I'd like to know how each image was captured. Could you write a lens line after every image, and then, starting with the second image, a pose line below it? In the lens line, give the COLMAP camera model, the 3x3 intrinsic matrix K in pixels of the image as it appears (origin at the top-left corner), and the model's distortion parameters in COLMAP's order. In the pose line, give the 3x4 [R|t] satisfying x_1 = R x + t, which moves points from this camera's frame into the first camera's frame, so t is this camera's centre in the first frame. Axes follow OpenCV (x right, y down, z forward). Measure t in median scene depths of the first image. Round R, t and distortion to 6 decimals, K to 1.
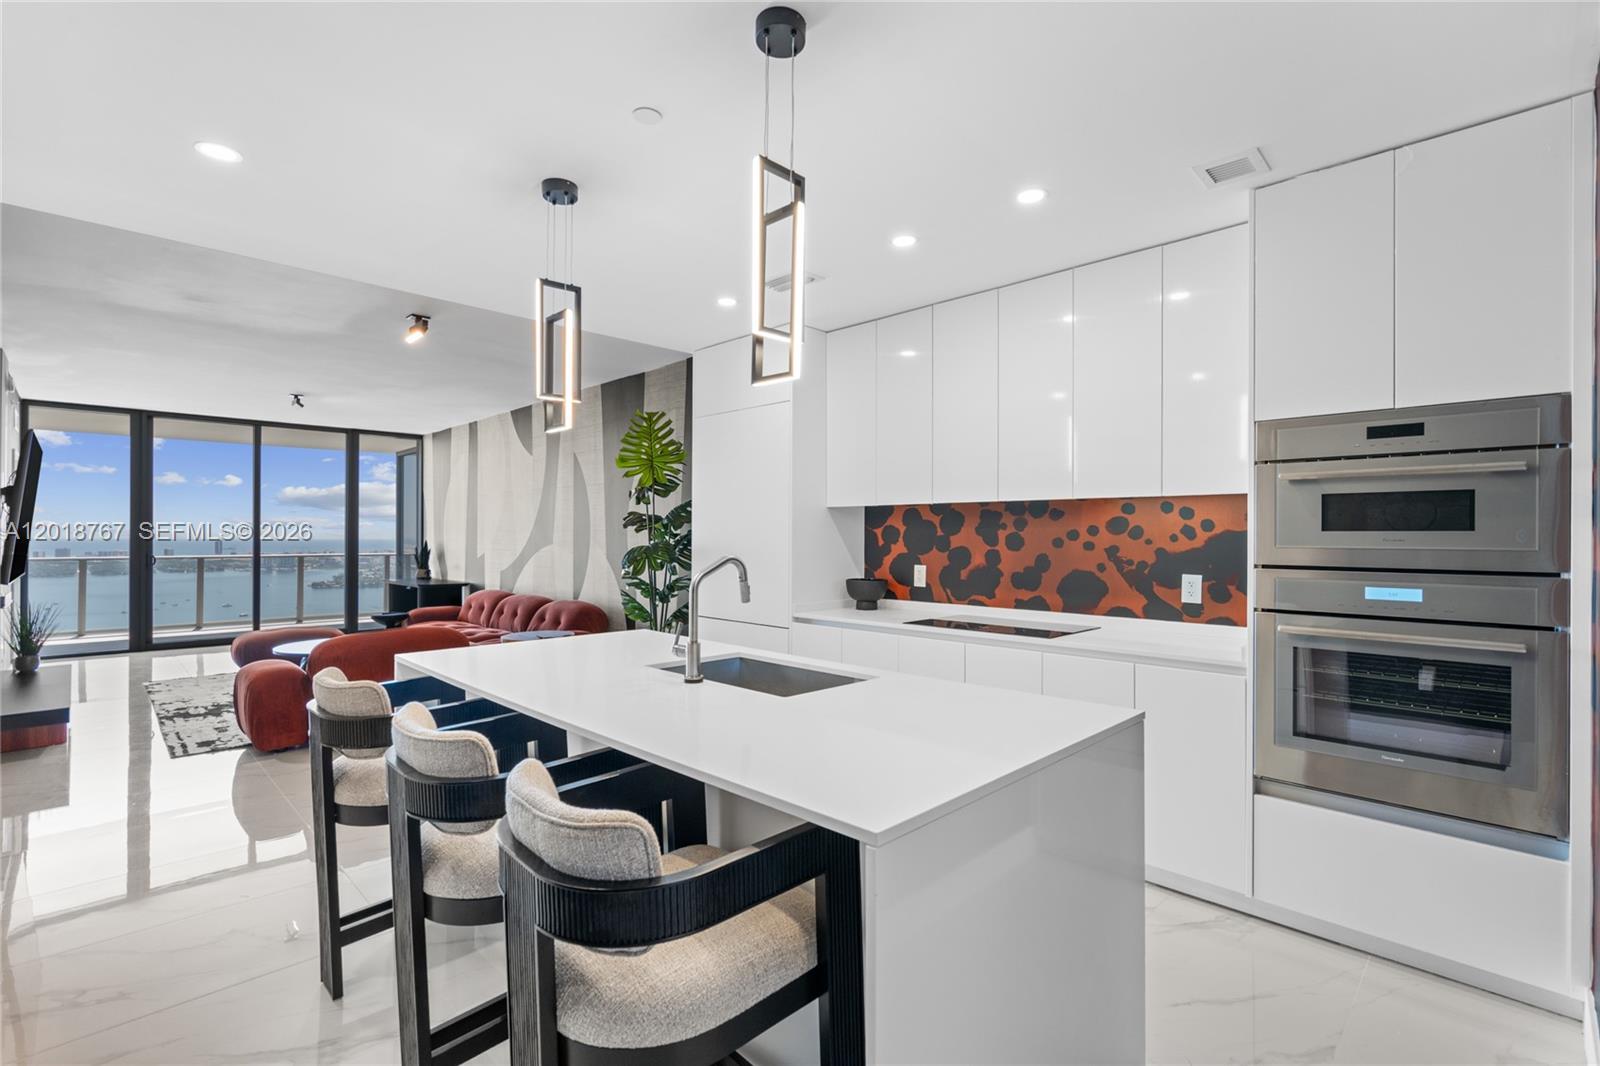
lens RADIAL K [[738.0, 0, 817.4], [0, 738.0, 532.3], [0, 0, 1]] dist [-0.005768, -0.000133]
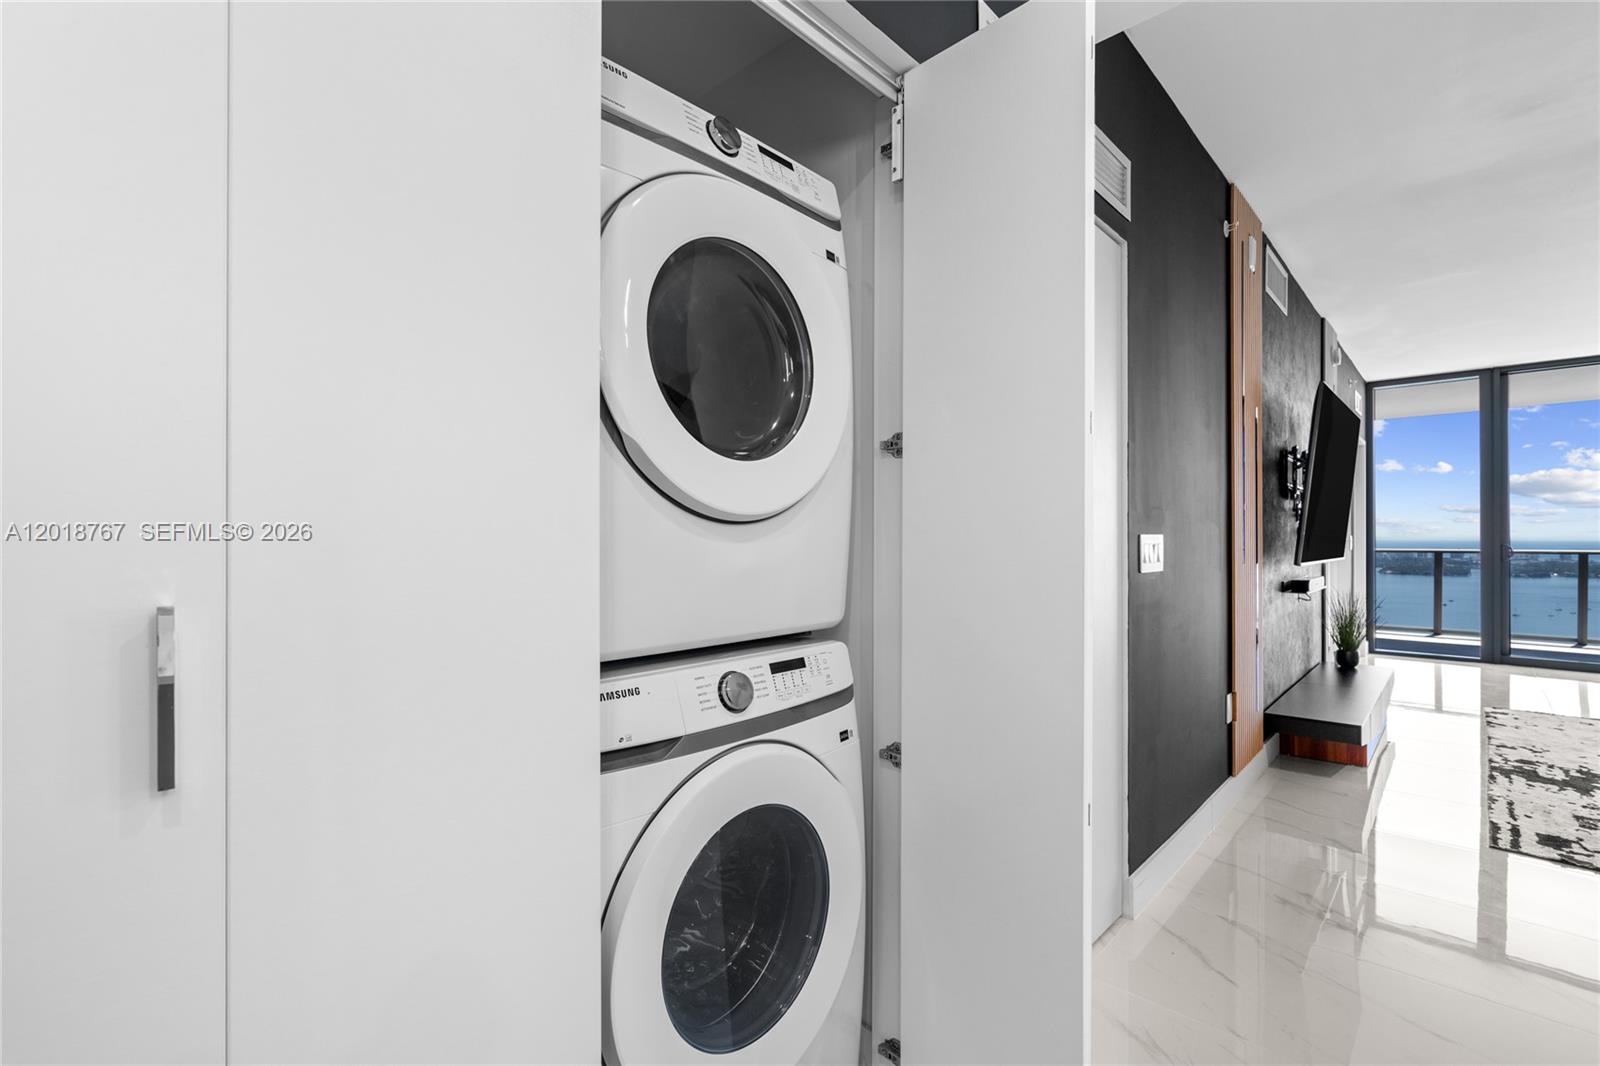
lens RADIAL K [[709.7, 0, 776.1], [0, 709.7, 535.6], [0, 0, 1]] dist [-0.019811, 0.000147]
pose [[-0.001900, -0.002644, -0.999995, -0.232317], [0.003613, 0.999990, -0.002651, 0.030232], [0.999992, -0.003618, -0.001891, 0.319957]]
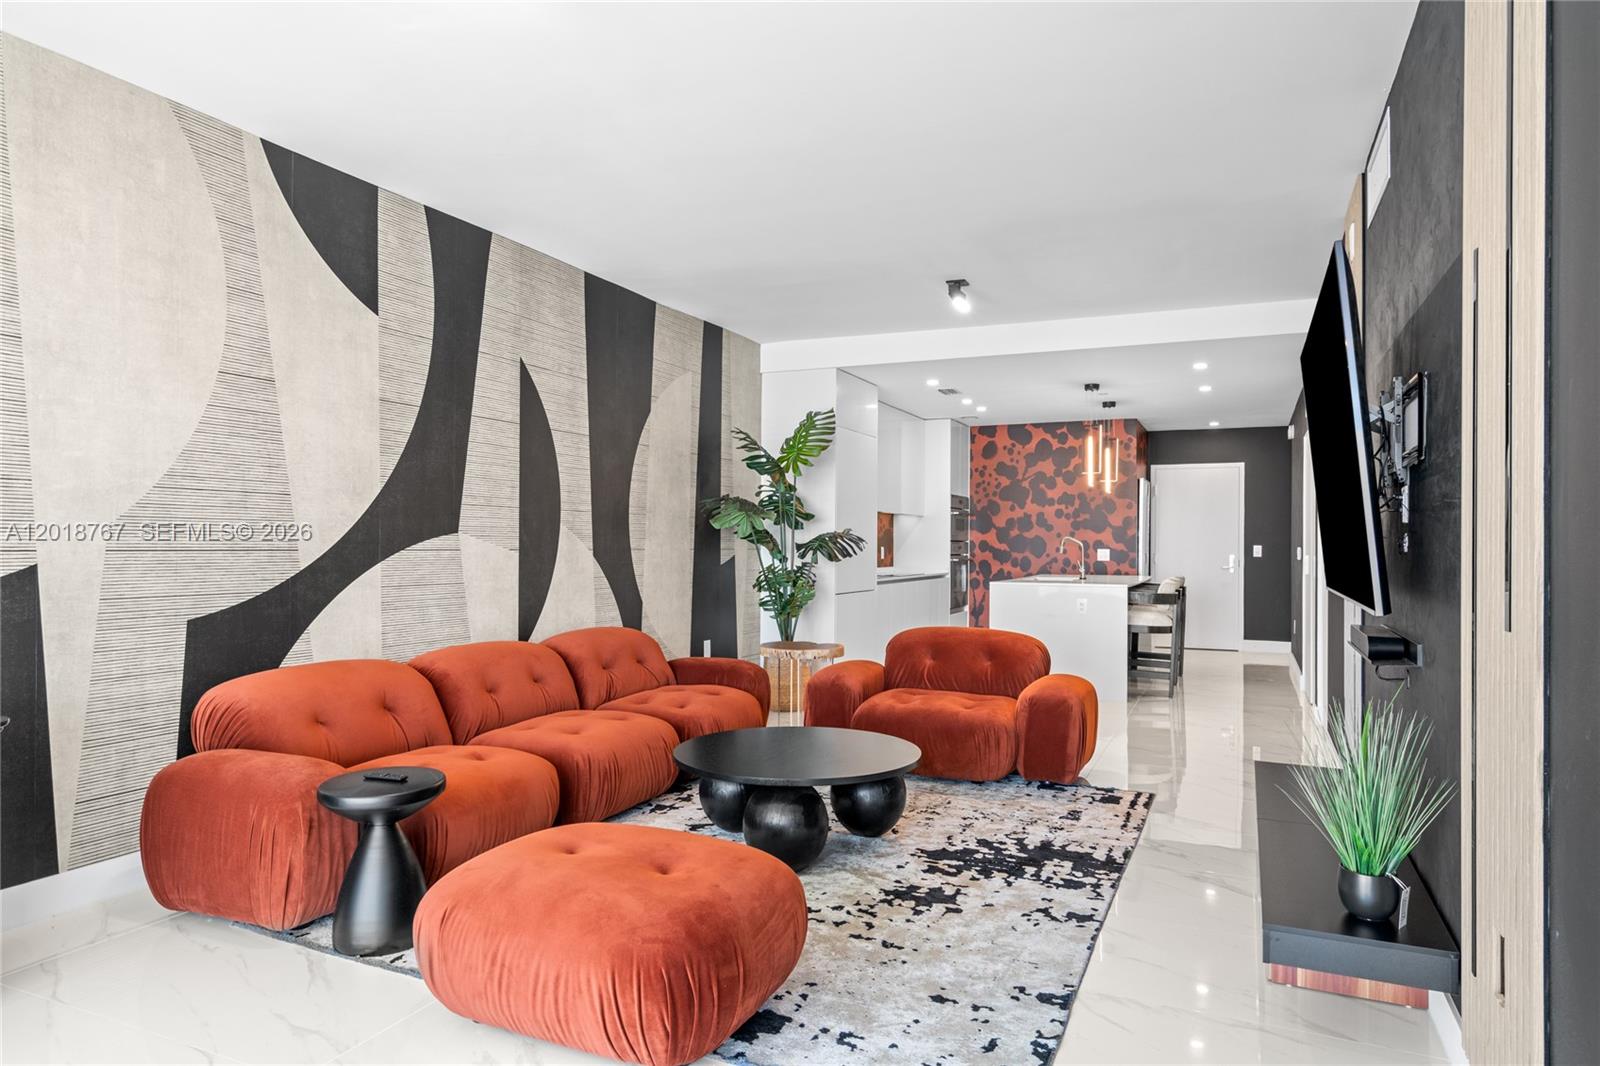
lens RADIAL K [[960.2, 0, 832.2], [0, 960.2, 541.1], [0, 0, 1]] dist [0.012817, 0.003139]
pose [[-0.371086, -0.001432, 0.928597, -1.449092], [-0.008839, 0.999959, -0.001990, 0.028469], [-0.928556, -0.008946, -0.371084, 1.444005]]
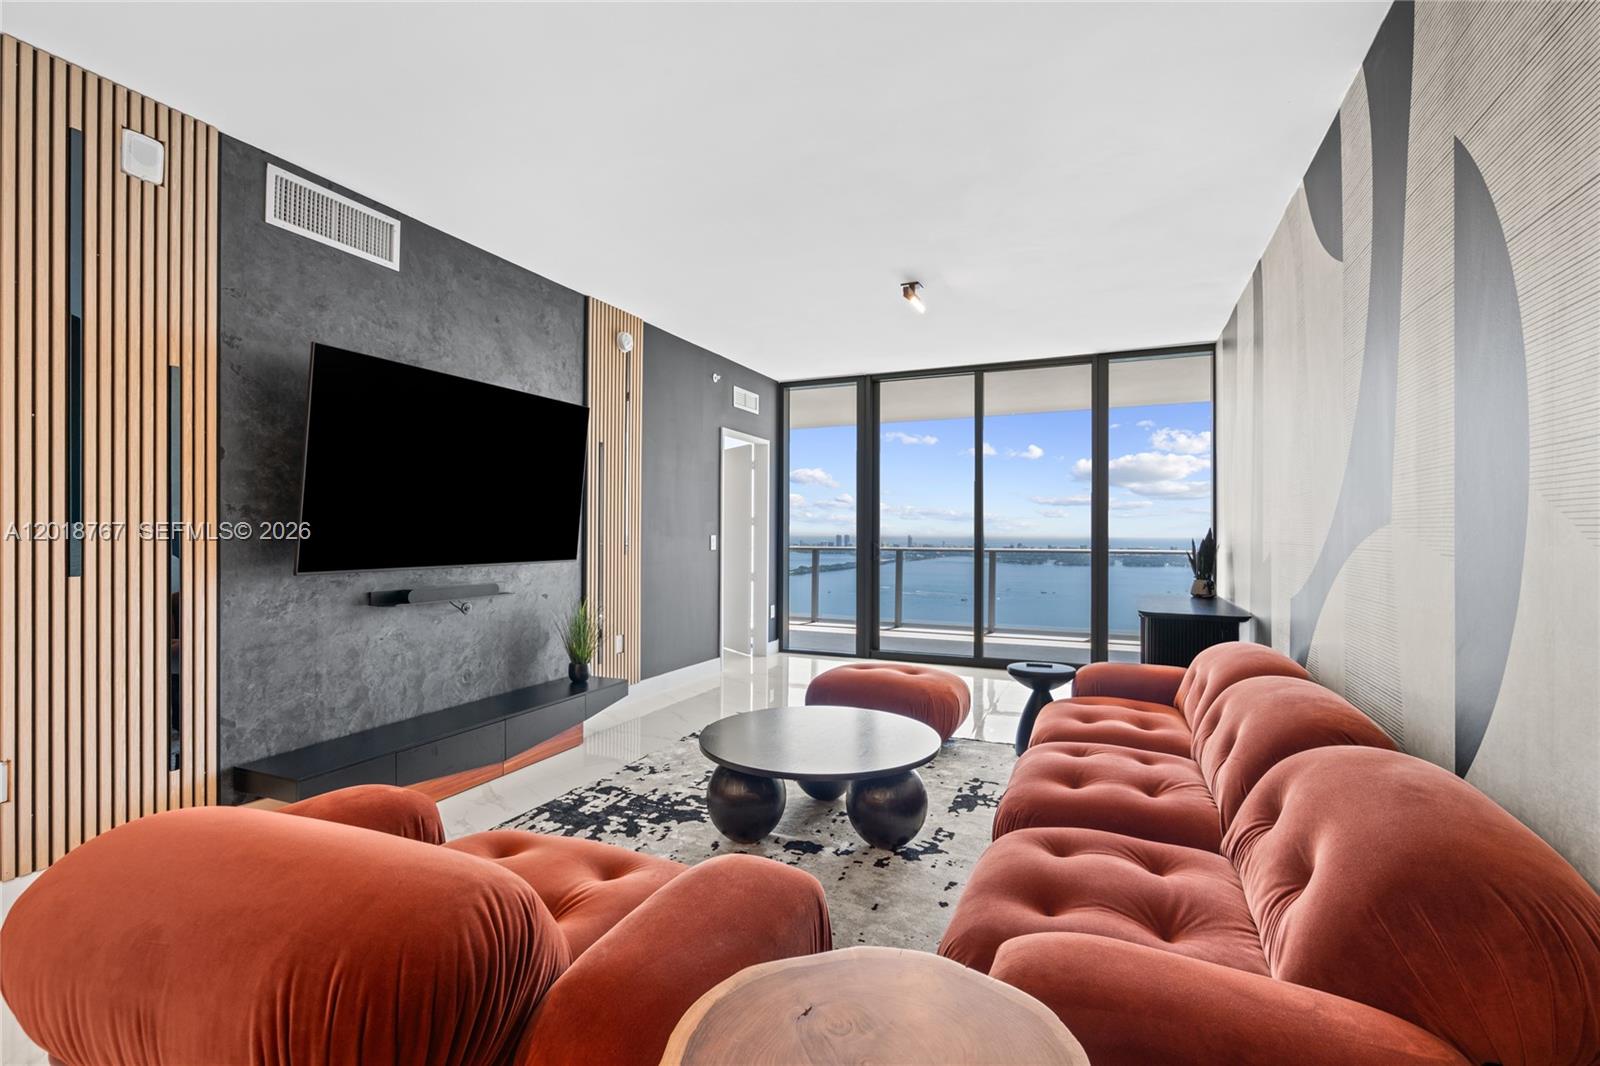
lens RADIAL K [[723.3, 0, 802.5], [0, 723.3, 529.2], [0, 0, 1]] dist [-0.002503, 0.000461]
pose [[0.358248, -0.005697, -0.933609, -0.256673], [0.001133, 0.999983, -0.005667, 0.027766], [0.933626, 0.000973, 0.358248, 0.988658]]
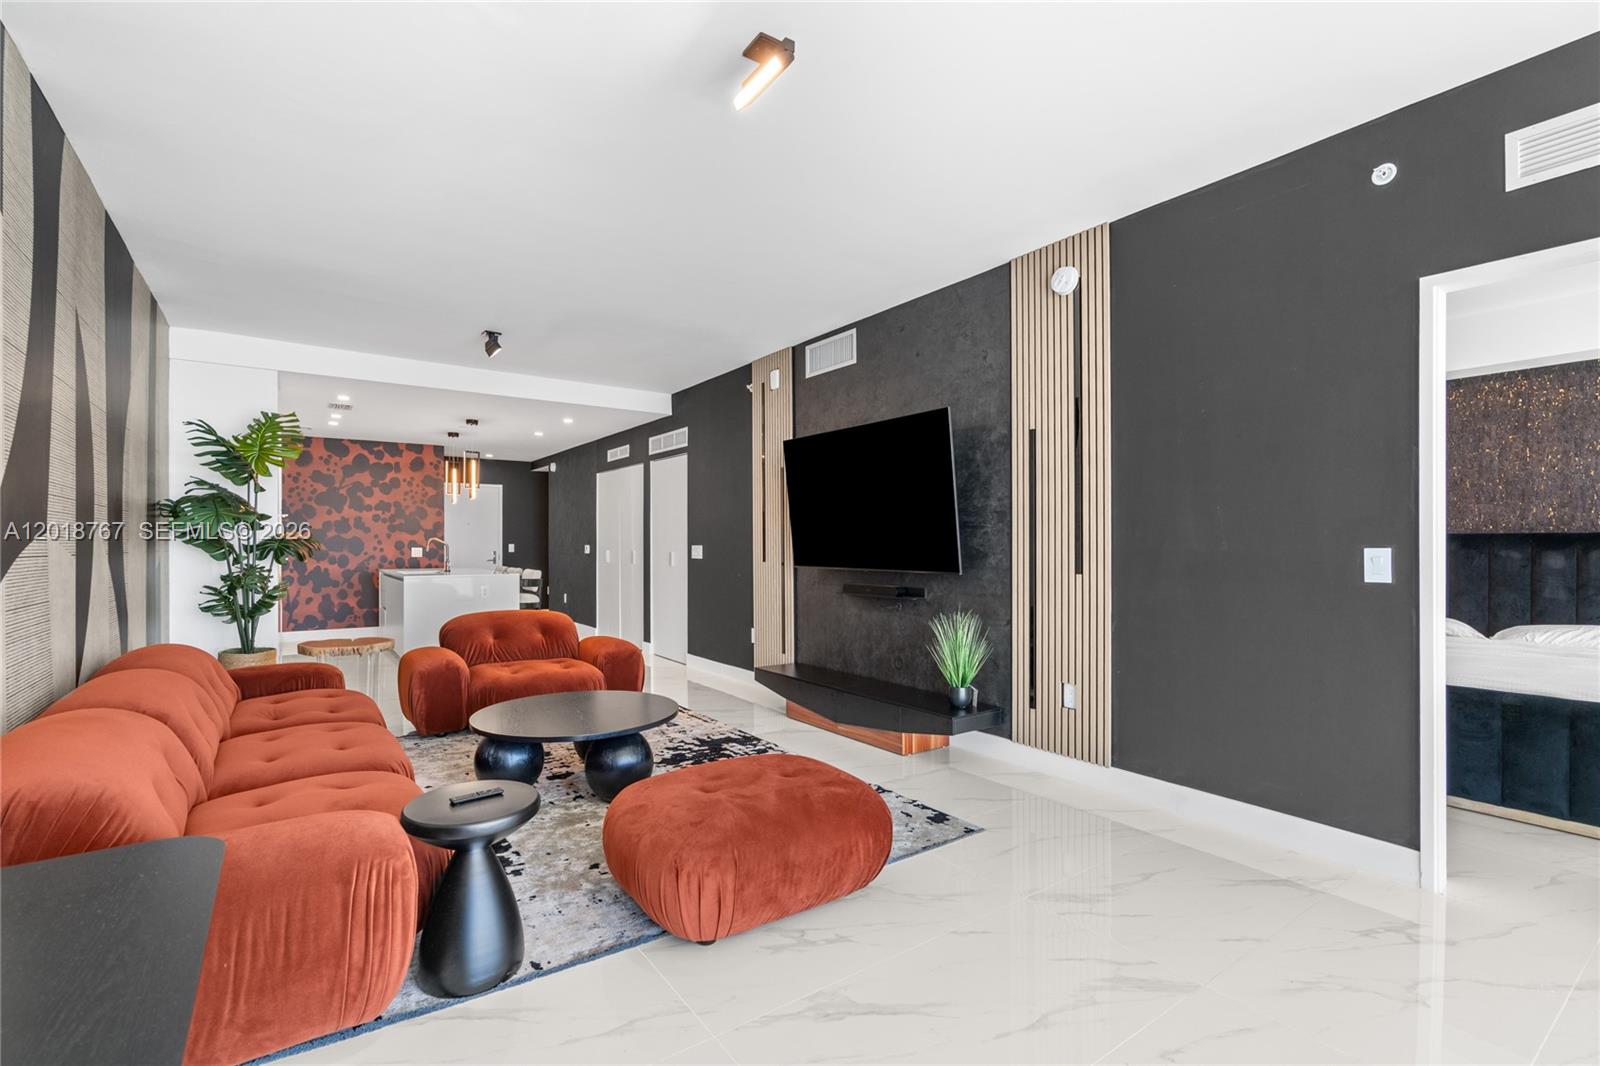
lens RADIAL K [[706.1, 0, 799.1], [0, 706.1, 546.4], [0, 0, 1]] dist [-0.010251, -0.000185]
pose [[-0.985643, -0.002376, 0.168823, -1.085416], [-0.002393, 0.999997, 0.000102, 0.030212], [-0.168823, -0.000303, -0.985646, 1.808556]]
